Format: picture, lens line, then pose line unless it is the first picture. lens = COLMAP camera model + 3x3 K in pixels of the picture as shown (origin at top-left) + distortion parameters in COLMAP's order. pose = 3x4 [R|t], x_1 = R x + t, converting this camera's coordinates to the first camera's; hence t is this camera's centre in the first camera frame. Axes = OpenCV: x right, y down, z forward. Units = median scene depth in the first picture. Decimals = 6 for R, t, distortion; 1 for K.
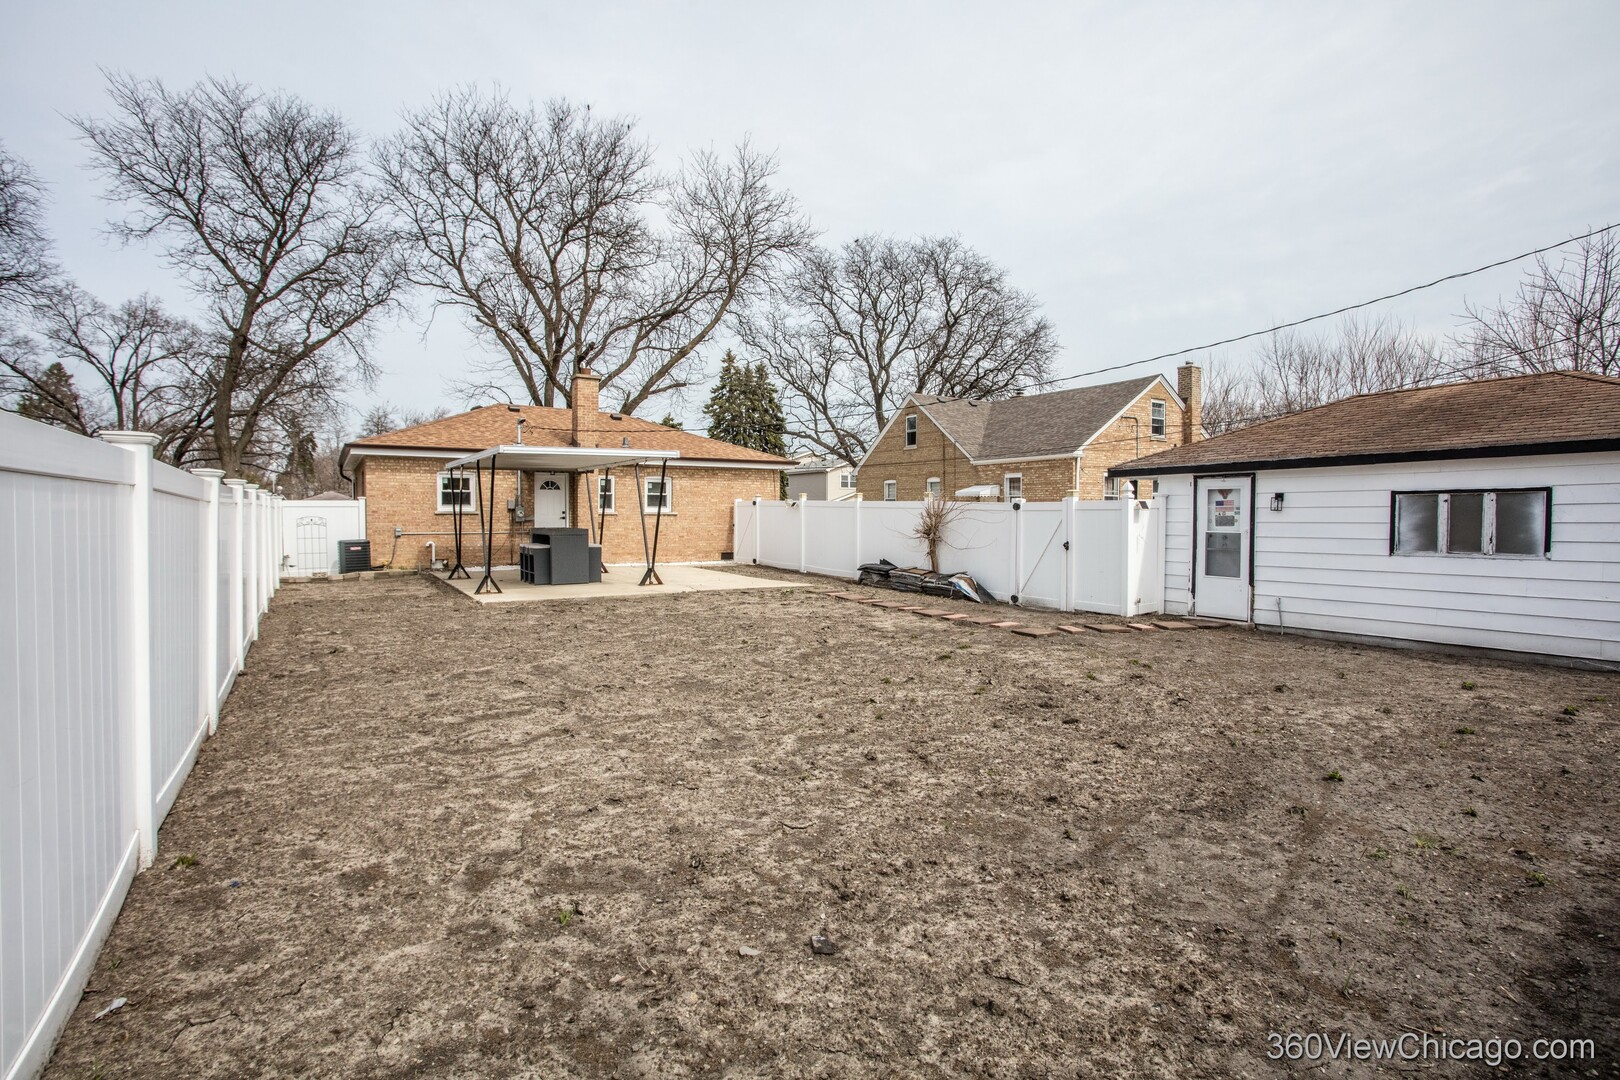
lens RADIAL K [[814.4, 0, 807.1], [0, 814.4, 539.9], [0, 0, 1]] dist [-0.082671, 0.039936]
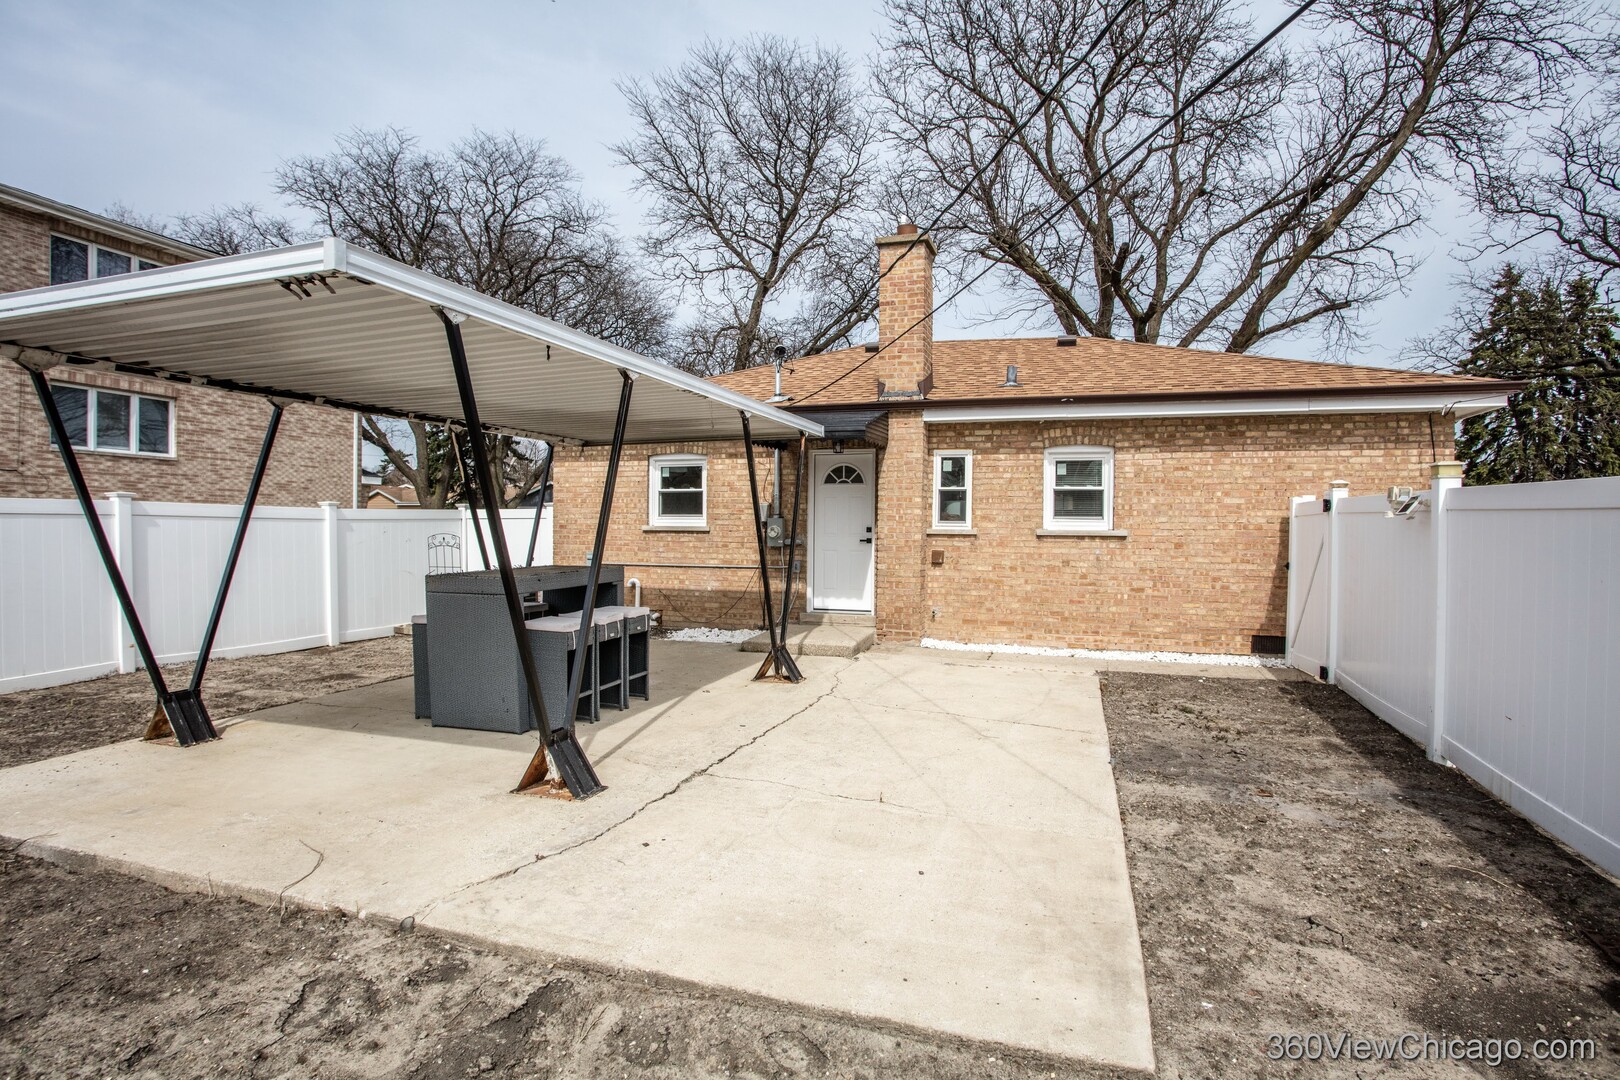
lens RADIAL K [[814.4, 0, 807.1], [0, 814.4, 539.9], [0, 0, 1]] dist [-0.082671, 0.039936]
pose [[0.642586, 0.014204, -0.766082, 0.043336], [-0.029688, 0.999539, -0.006370, -0.018974], [0.765638, 0.026837, 0.642712, 0.531123]]
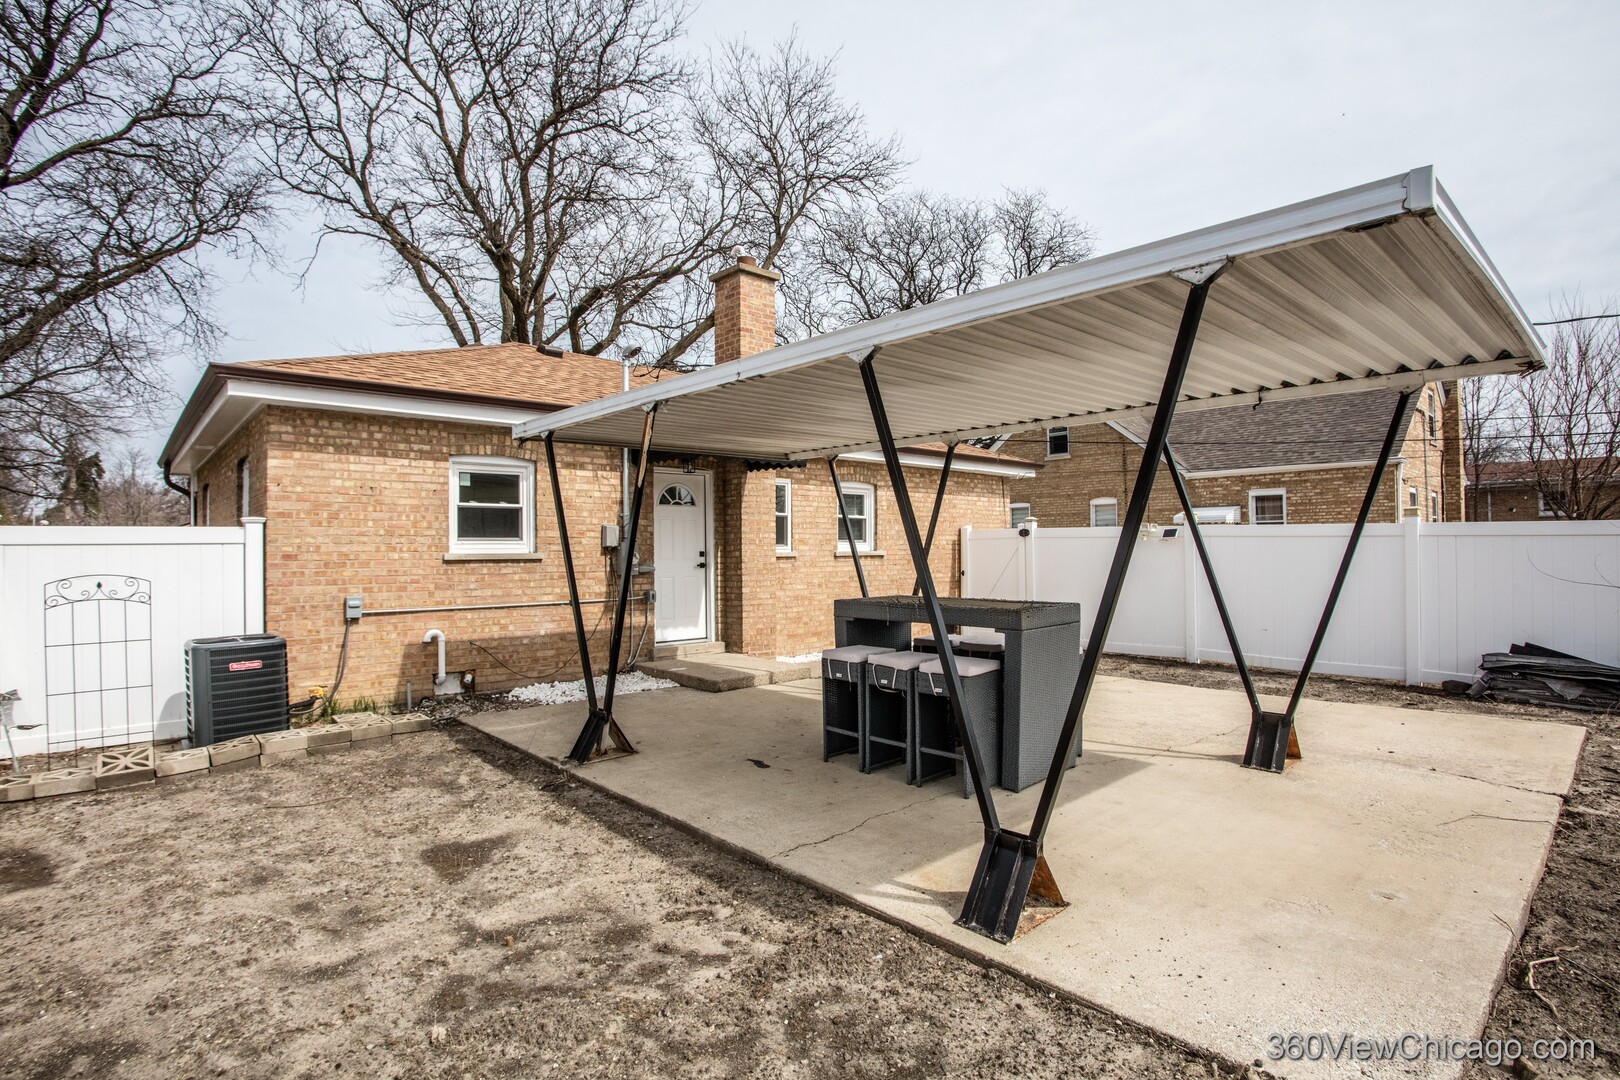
lens RADIAL K [[806.8, 0, 810.0], [0, 806.8, 540.0], [0, 0, 1]] dist [-0.075134, 0.029958]
pose [[0.982202, -0.008449, 0.187637, -0.266165], [0.016757, 0.998946, -0.042732, -0.016731], [-0.187078, 0.045116, 0.981308, 0.423803]]
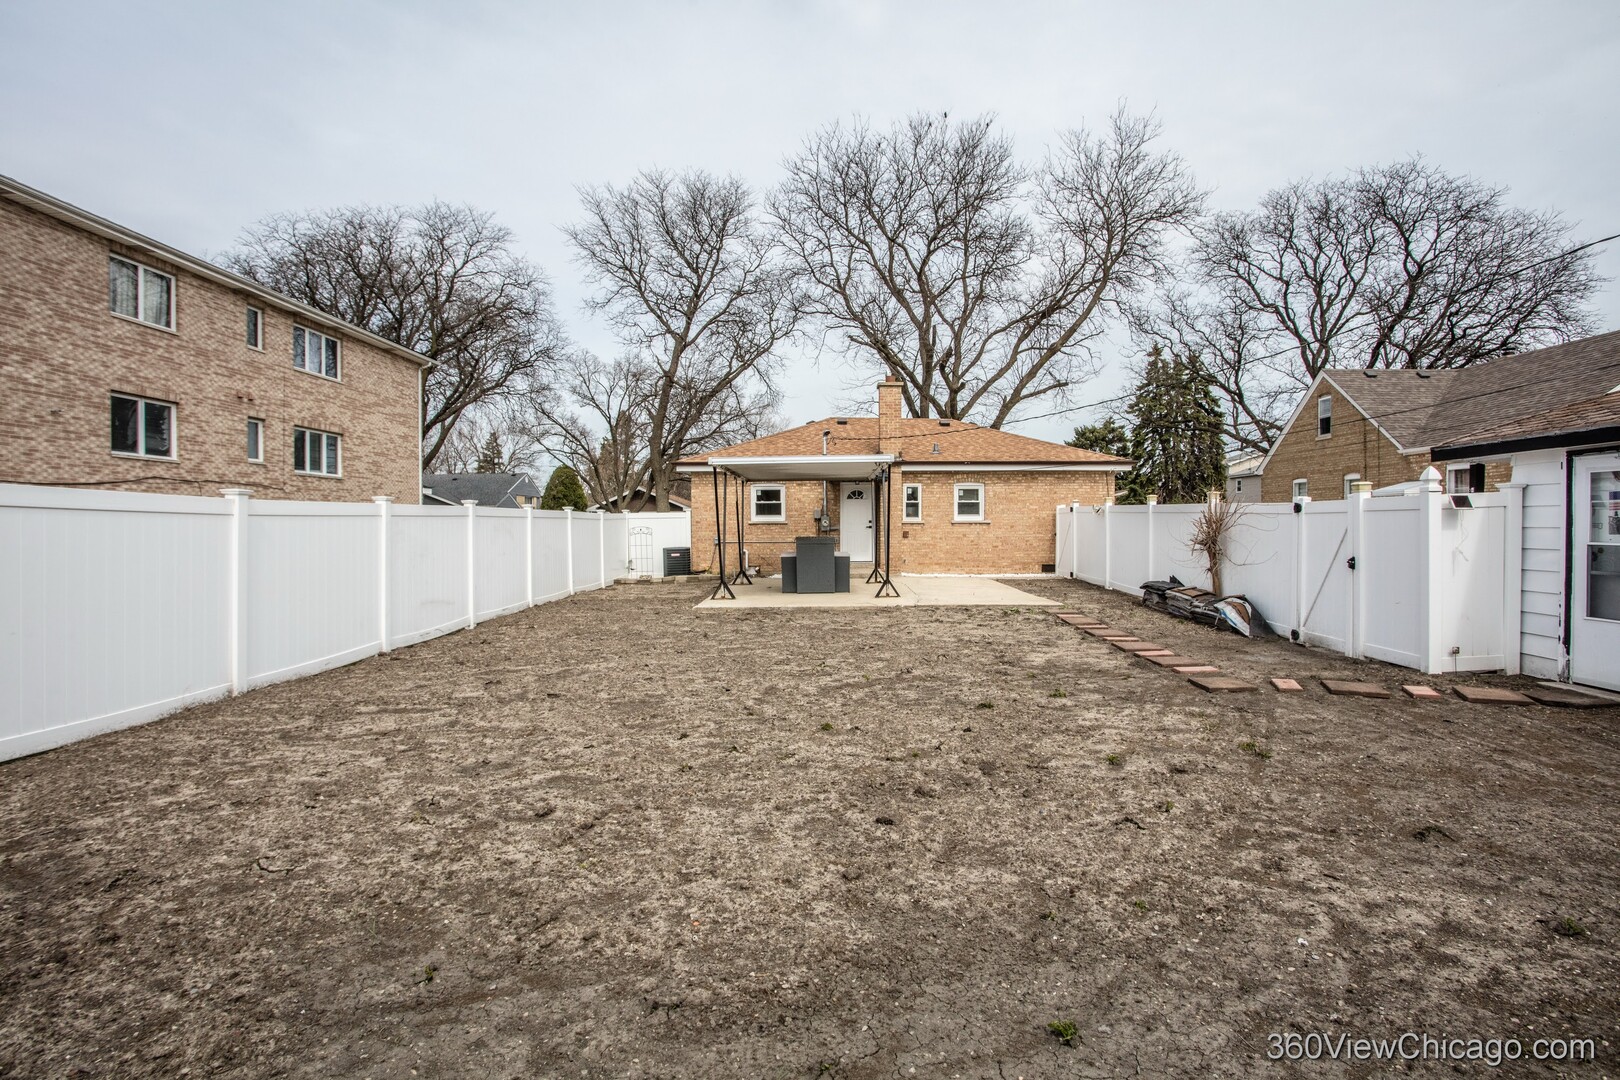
lens RADIAL K [[814.4, 0, 807.1], [0, 814.4, 539.9], [0, 0, 1]] dist [-0.082671, 0.039936]
pose [[0.841755, 0.002852, -0.539853, 0.144731], [-0.009237, 0.999916, -0.009121, -0.001080], [0.539781, 0.012664, 0.841710, 0.087781]]
